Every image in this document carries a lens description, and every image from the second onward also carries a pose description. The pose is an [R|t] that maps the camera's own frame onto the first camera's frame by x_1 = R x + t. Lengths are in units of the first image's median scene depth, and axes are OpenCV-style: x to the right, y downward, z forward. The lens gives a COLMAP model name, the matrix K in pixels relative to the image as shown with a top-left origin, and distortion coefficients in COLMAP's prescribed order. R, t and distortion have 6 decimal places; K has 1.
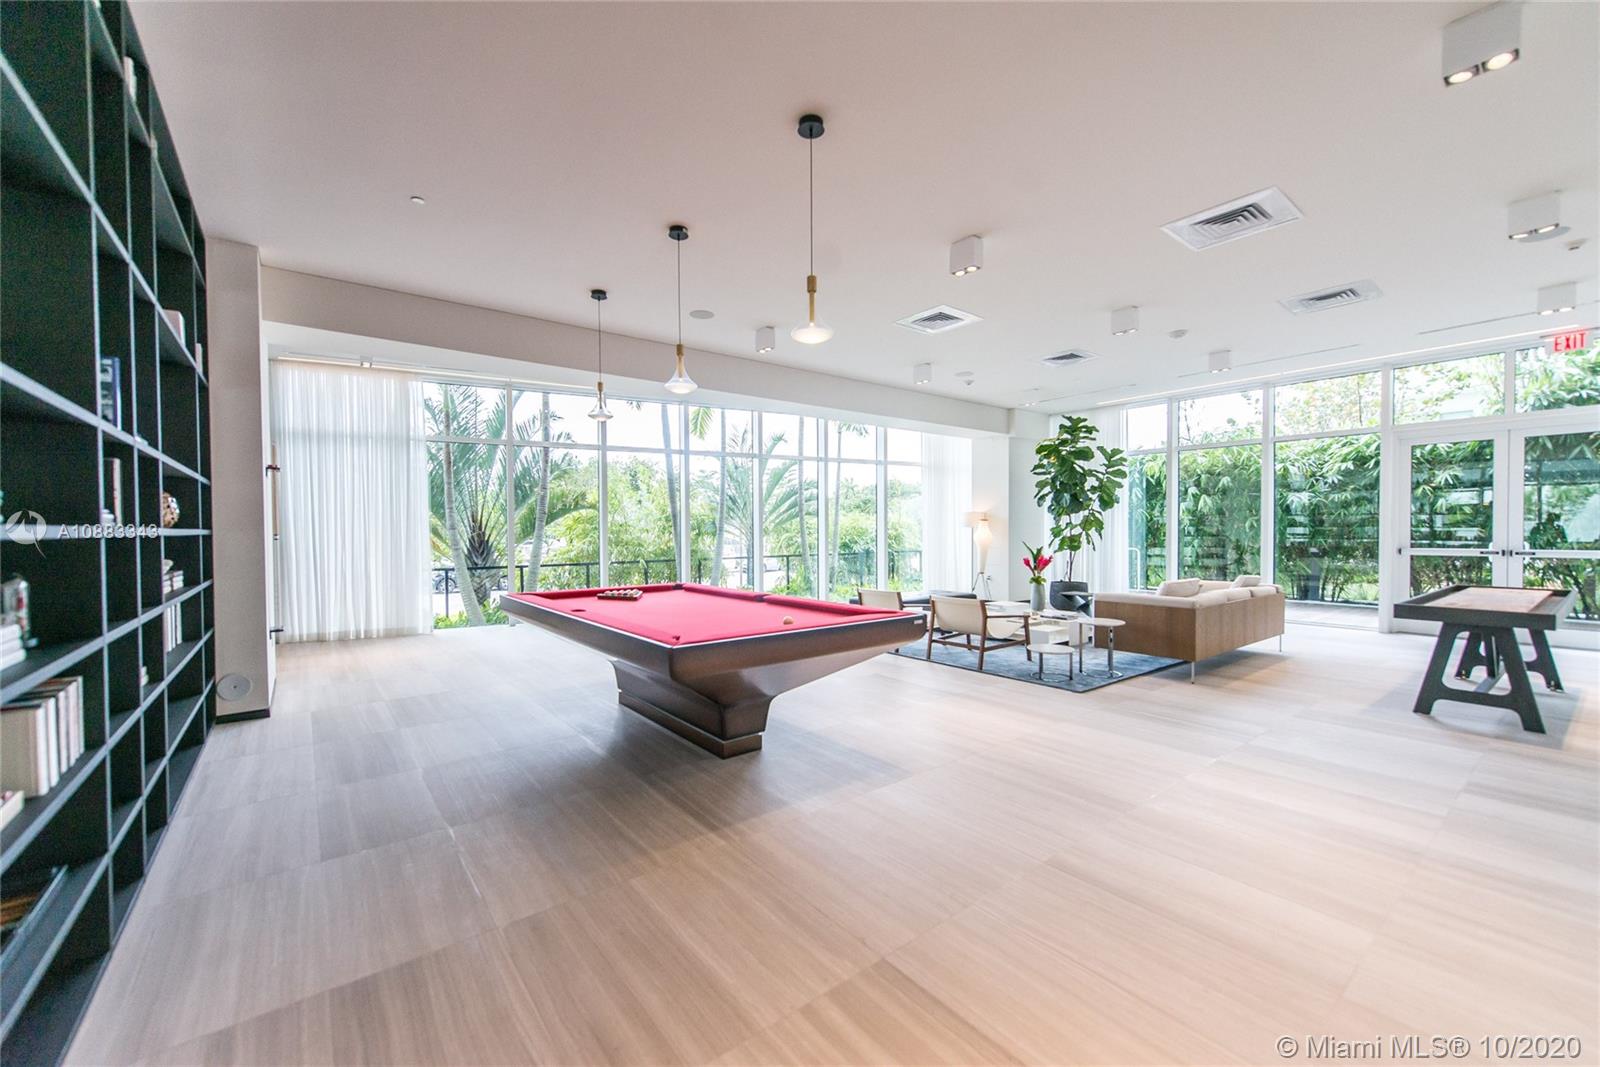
lens RADIAL K [[631.2, 0, 796.7], [0, 631.2, 542.8], [0, 0, 1]] dist [0.000203, 0.000019]
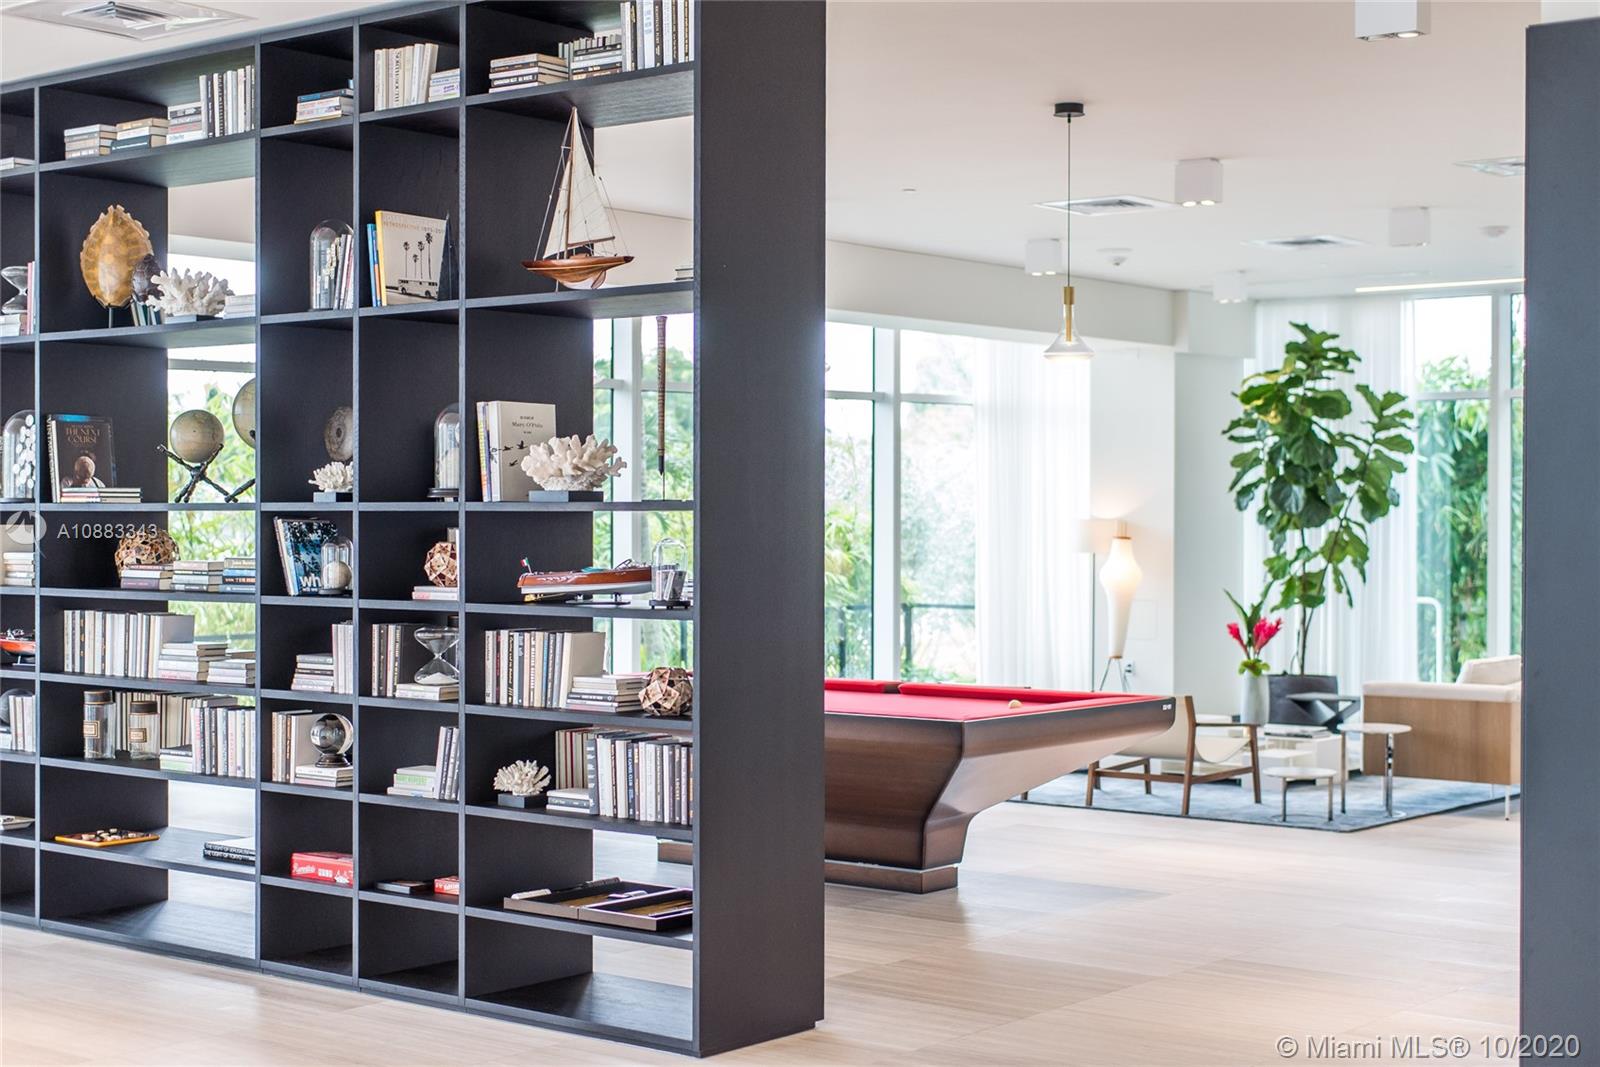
lens RADIAL K [[2421.9, 0, 800.0], [0, 2421.9, 533.5], [0, 0, 1]] dist [-0.066829, -0.055105]
pose [[0.973094, 0.005544, 0.230340, -0.342801], [-0.002463, 0.999904, -0.013659, -0.016550], [-0.230394, 0.012724, 0.973014, -0.655762]]
